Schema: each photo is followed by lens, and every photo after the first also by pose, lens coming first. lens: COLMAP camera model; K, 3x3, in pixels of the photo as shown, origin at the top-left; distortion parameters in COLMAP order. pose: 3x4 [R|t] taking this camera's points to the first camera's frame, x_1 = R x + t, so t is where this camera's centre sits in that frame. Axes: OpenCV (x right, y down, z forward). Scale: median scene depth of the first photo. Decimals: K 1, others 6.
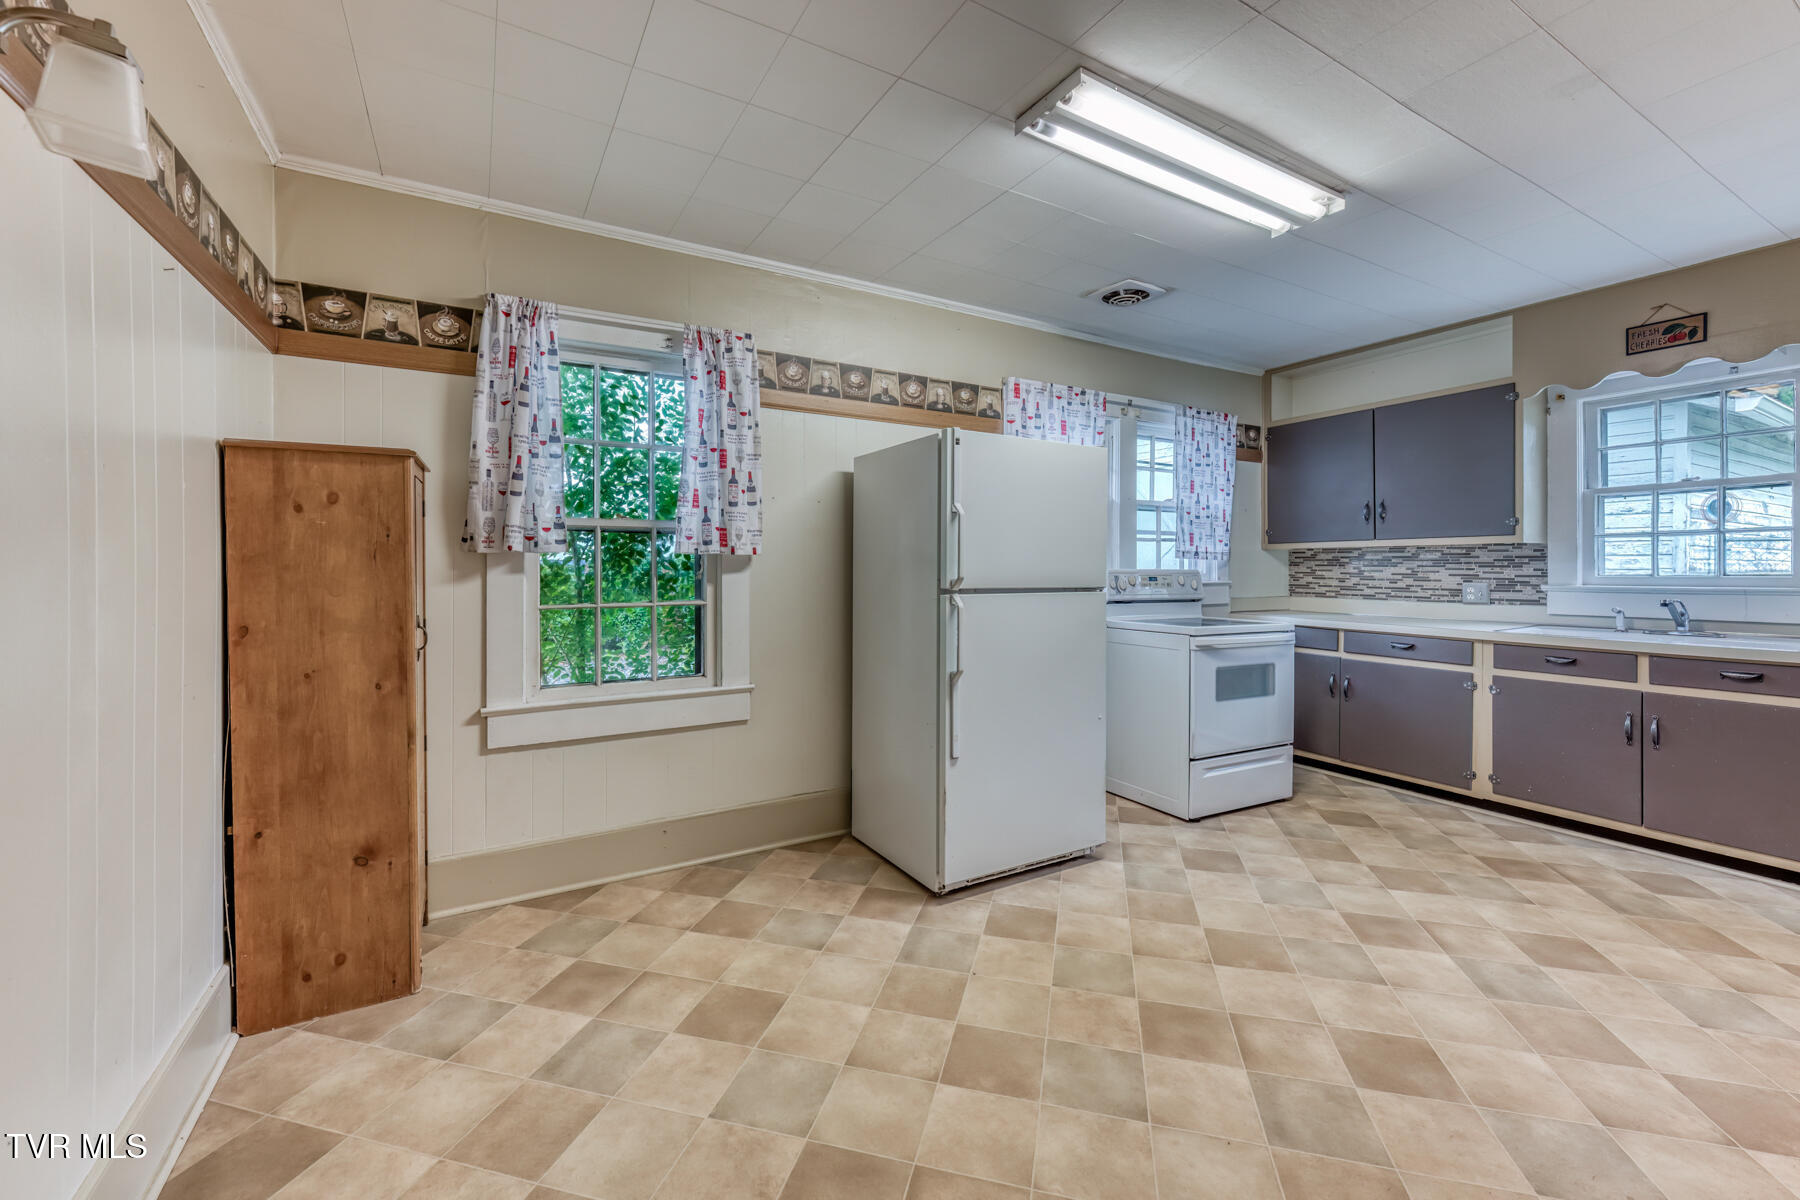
lens RADIAL K [[723.7, 0, 900.9], [0, 723.7, 570.8], [0, 0, 1]] dist [0.001230, 0.000508]
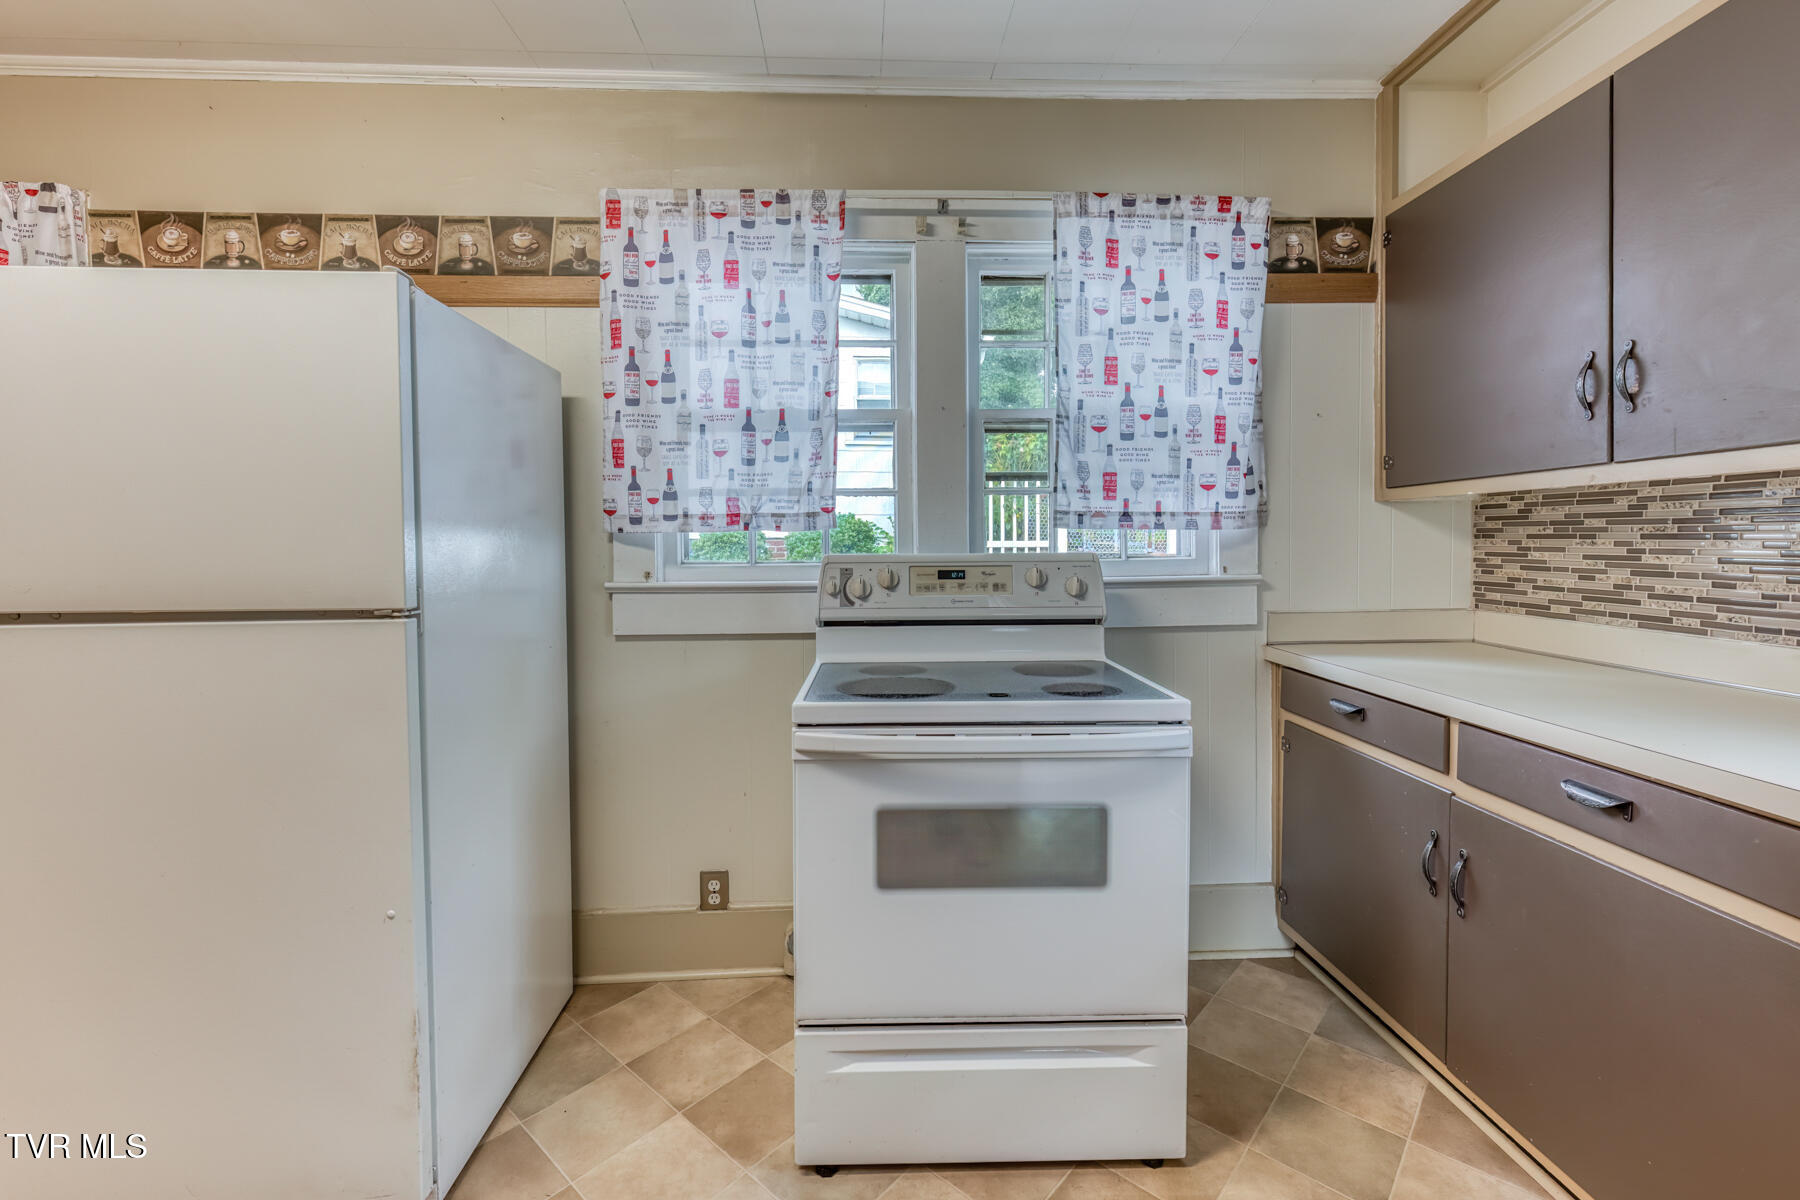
lens RADIAL K [[774.8, 0, 900.0], [0, 774.8, 568.6], [0, 0, 1]] dist [0.002821, 0.000729]
pose [[0.888974, 0.004108, -0.457940, 0.557442], [0.010812, 0.999493, 0.029953, -0.007844], [0.457831, -0.031579, 0.888478, 0.548798]]
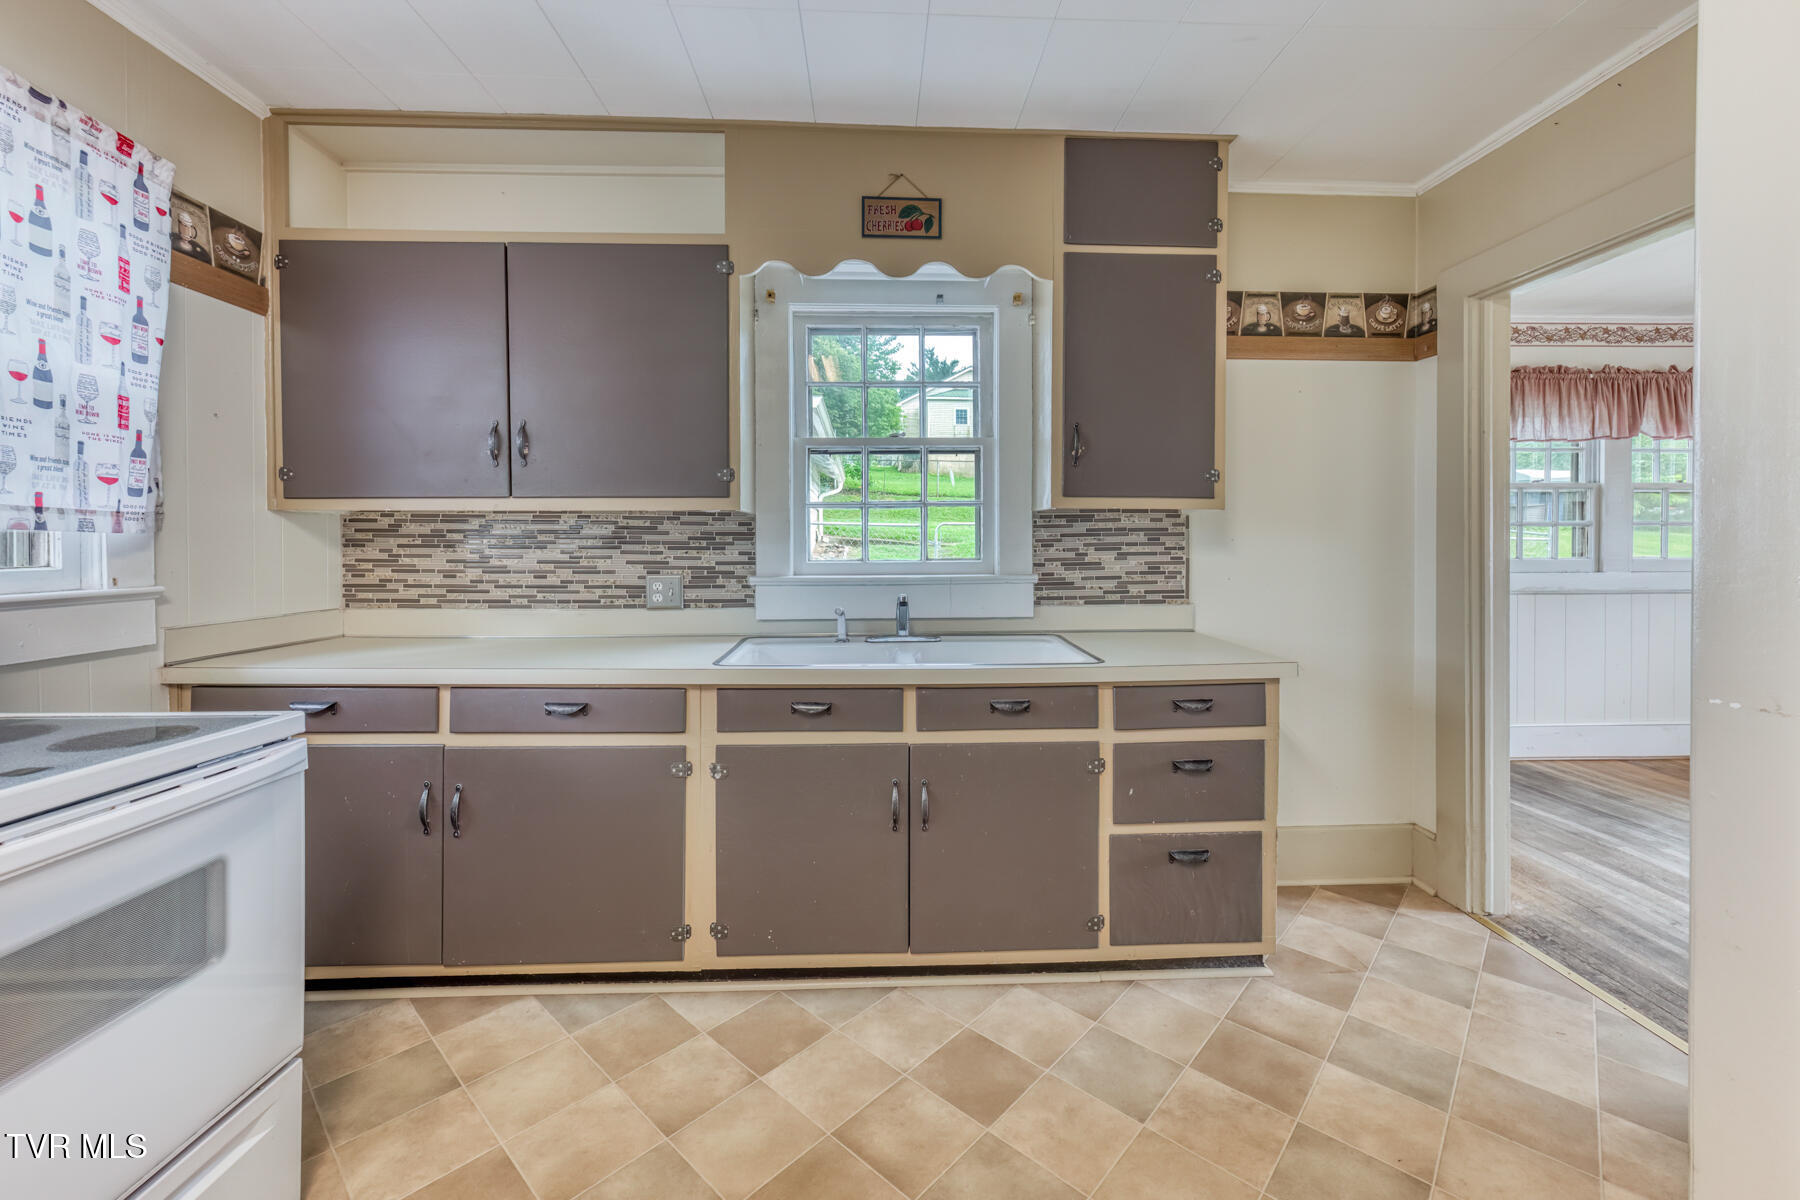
lens RADIAL K [[730.5, 0, 898.1], [0, 730.5, 552.7], [0, 0, 1]] dist [0.003079, 0.000589]
pose [[0.470913, -0.009166, 0.882132, 0.343418], [0.004080, 0.999958, 0.008212, -0.006744], [-0.882170, -0.000267, 0.470930, 0.540128]]
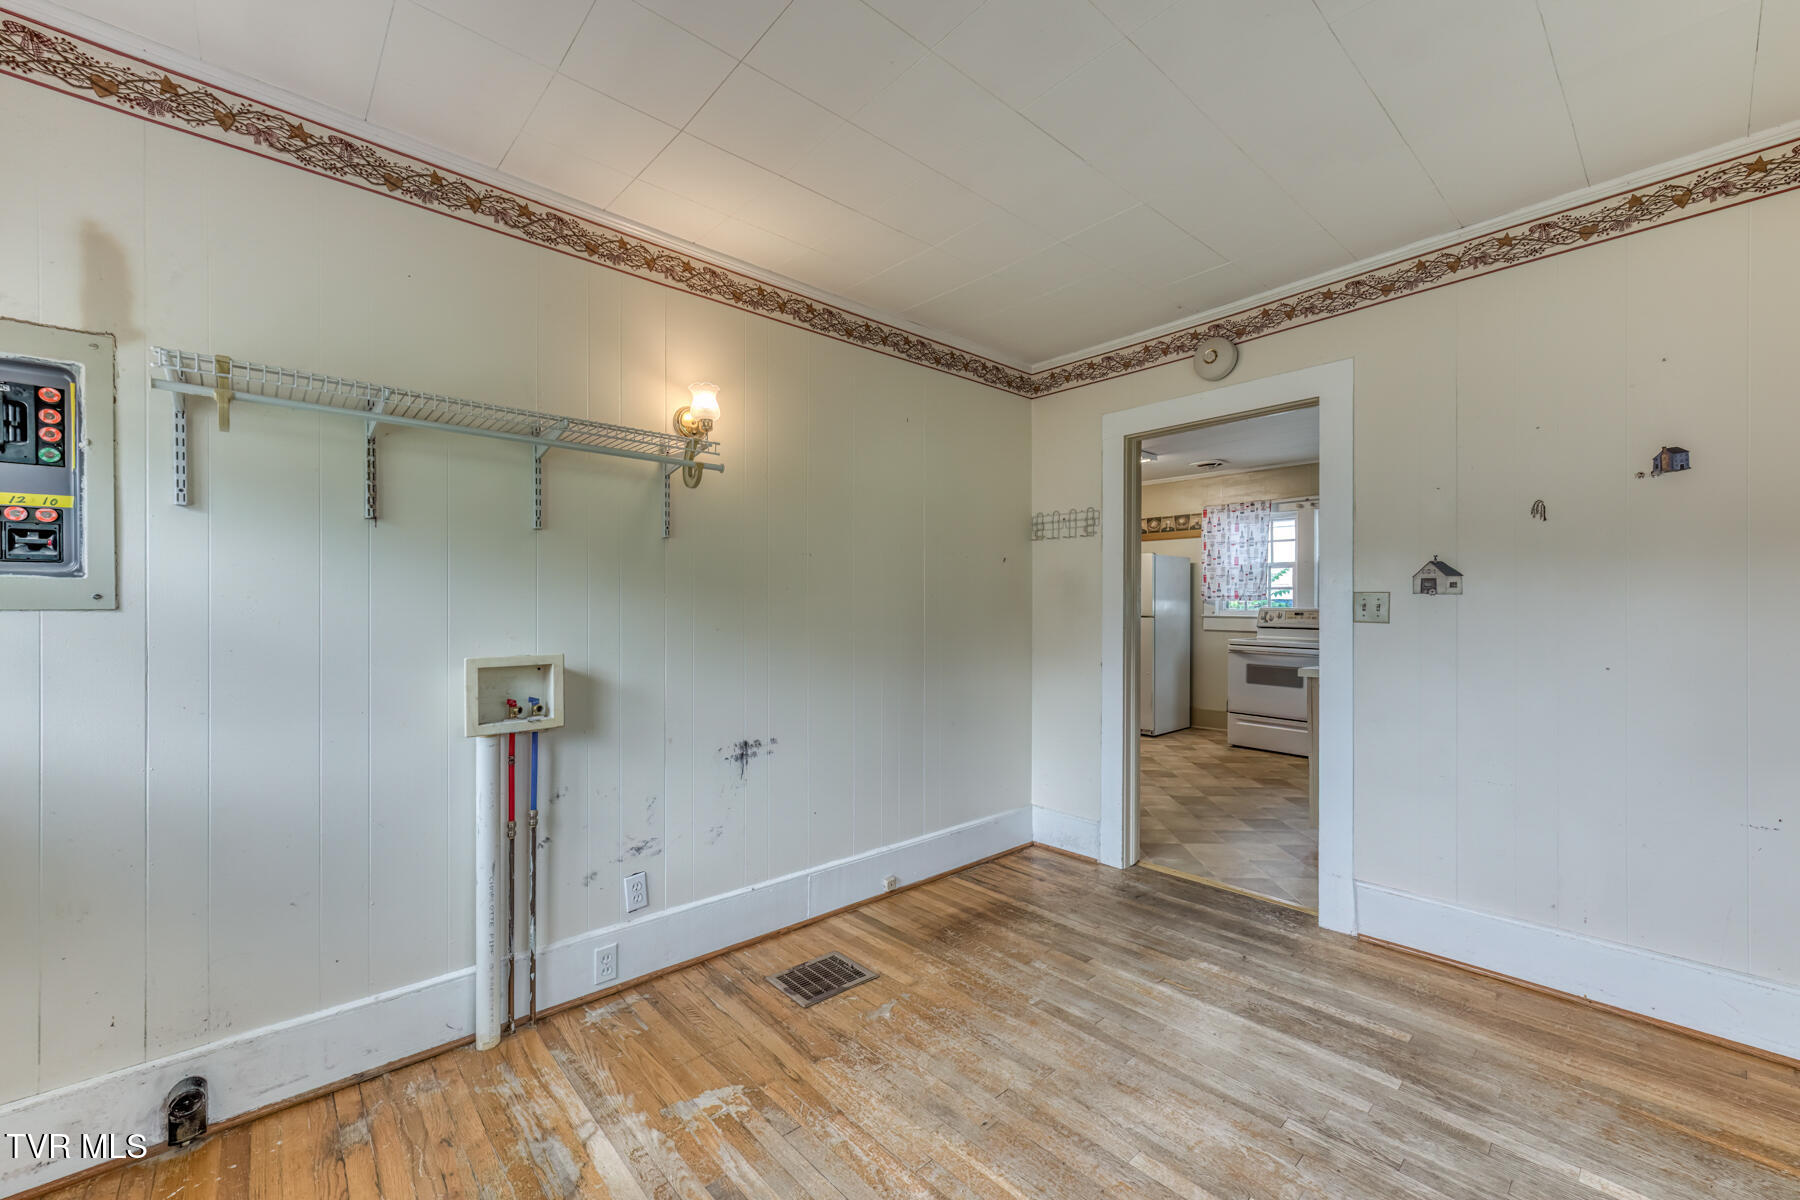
lens RADIAL K [[715.5, 0, 900.0], [0, 715.5, 600.0], [0, 0, 1]] dist [0.000732, 0.000063]
pose [[0.202856, -0.004068, -0.979200, 1.710806], [-0.001216, 0.999990, -0.004406, -0.011562], [0.979208, 0.002085, 0.202849, -0.156087]]
